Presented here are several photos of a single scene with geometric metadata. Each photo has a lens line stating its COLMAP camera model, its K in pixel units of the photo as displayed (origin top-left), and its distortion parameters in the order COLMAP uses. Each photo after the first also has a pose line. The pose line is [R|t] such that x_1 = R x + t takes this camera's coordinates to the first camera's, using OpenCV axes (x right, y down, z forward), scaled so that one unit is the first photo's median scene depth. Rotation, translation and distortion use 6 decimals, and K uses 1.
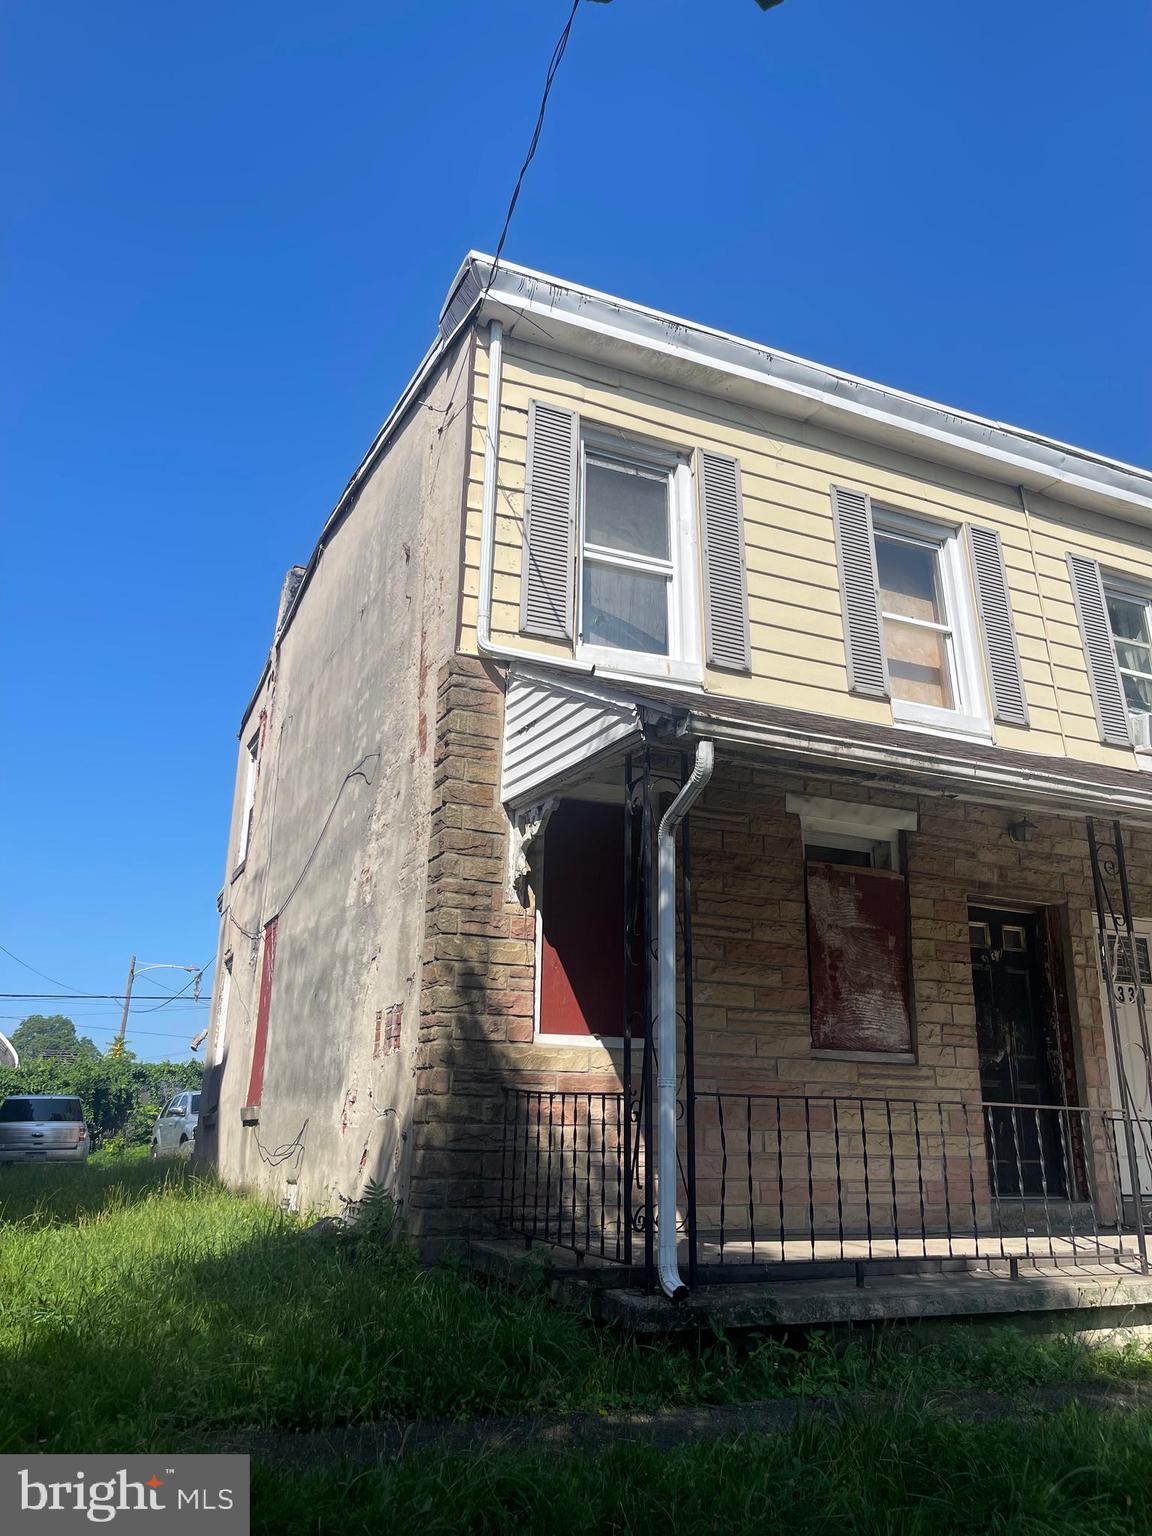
lens RADIAL K [[1134.1, 0, 577.9], [0, 1134.1, 762.7], [0, 0, 1]] dist [0.036651, -0.011217]
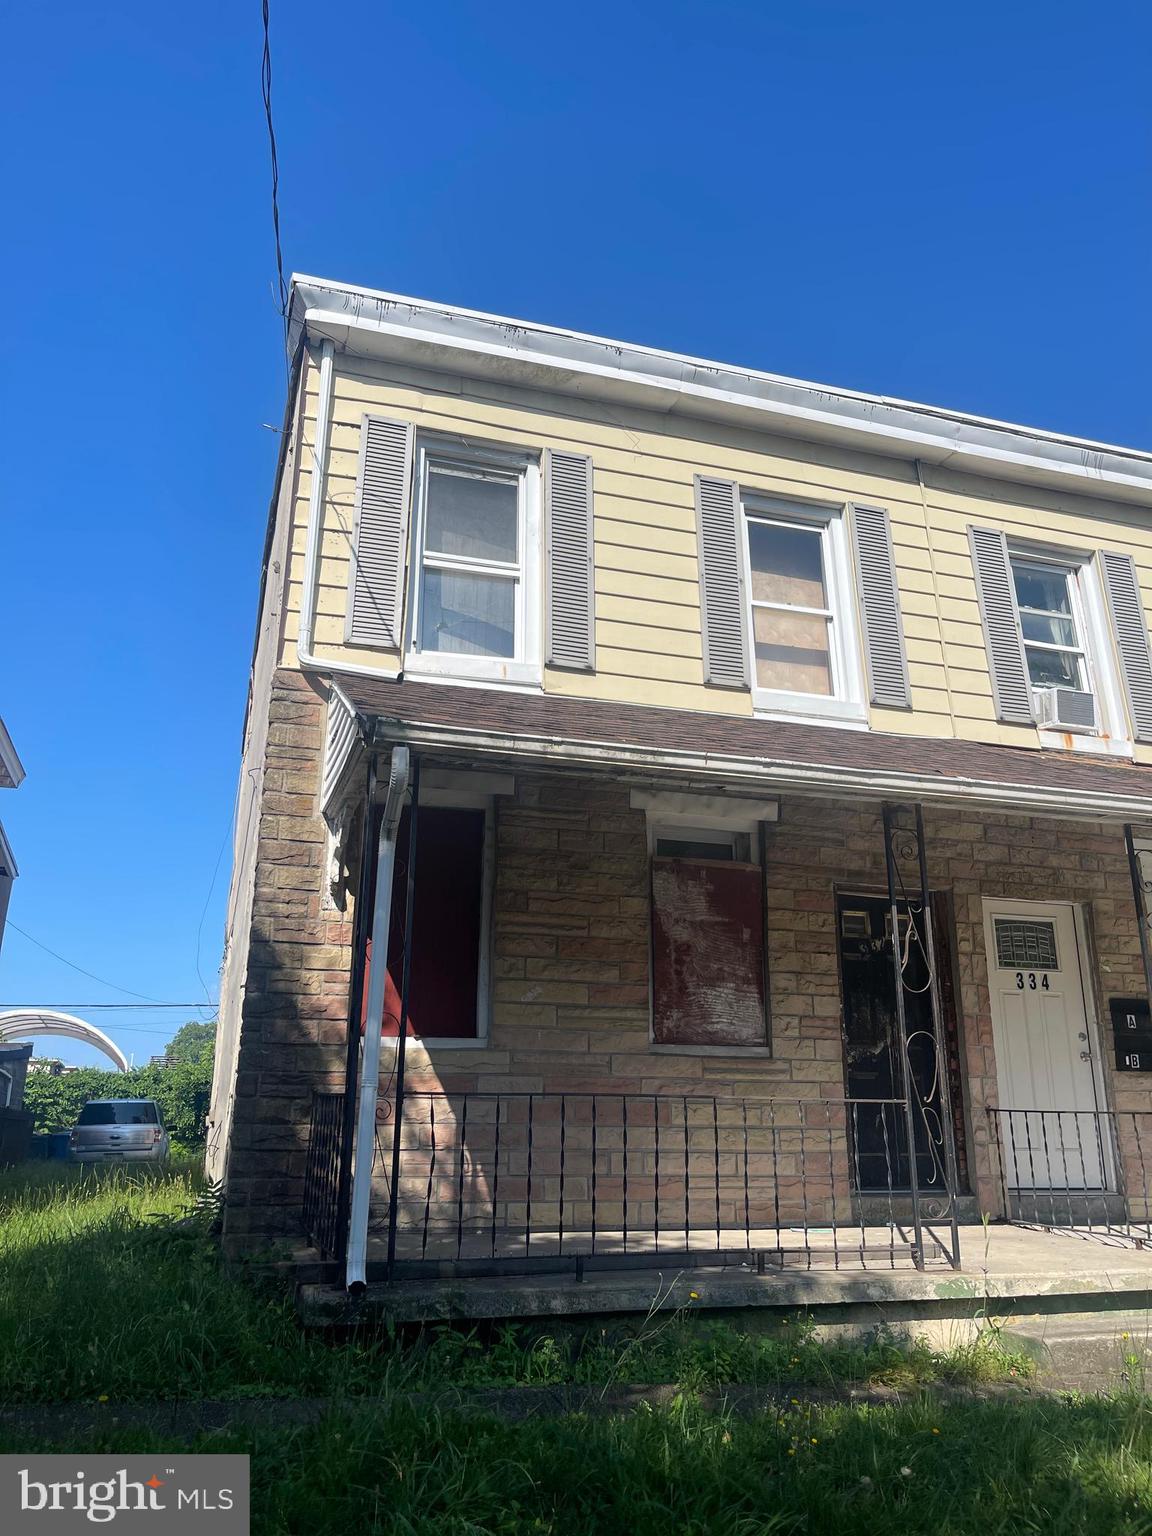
lens RADIAL K [[1134.1, 0, 578.4], [0, 1134.1, 769.6], [0, 0, 1]] dist [0.036651, -0.011217]
pose [[0.992843, -0.045644, -0.110359, 0.248577], [0.046480, 0.998907, 0.005020, 0.002633], [0.110009, -0.010113, 0.993879, 0.005047]]
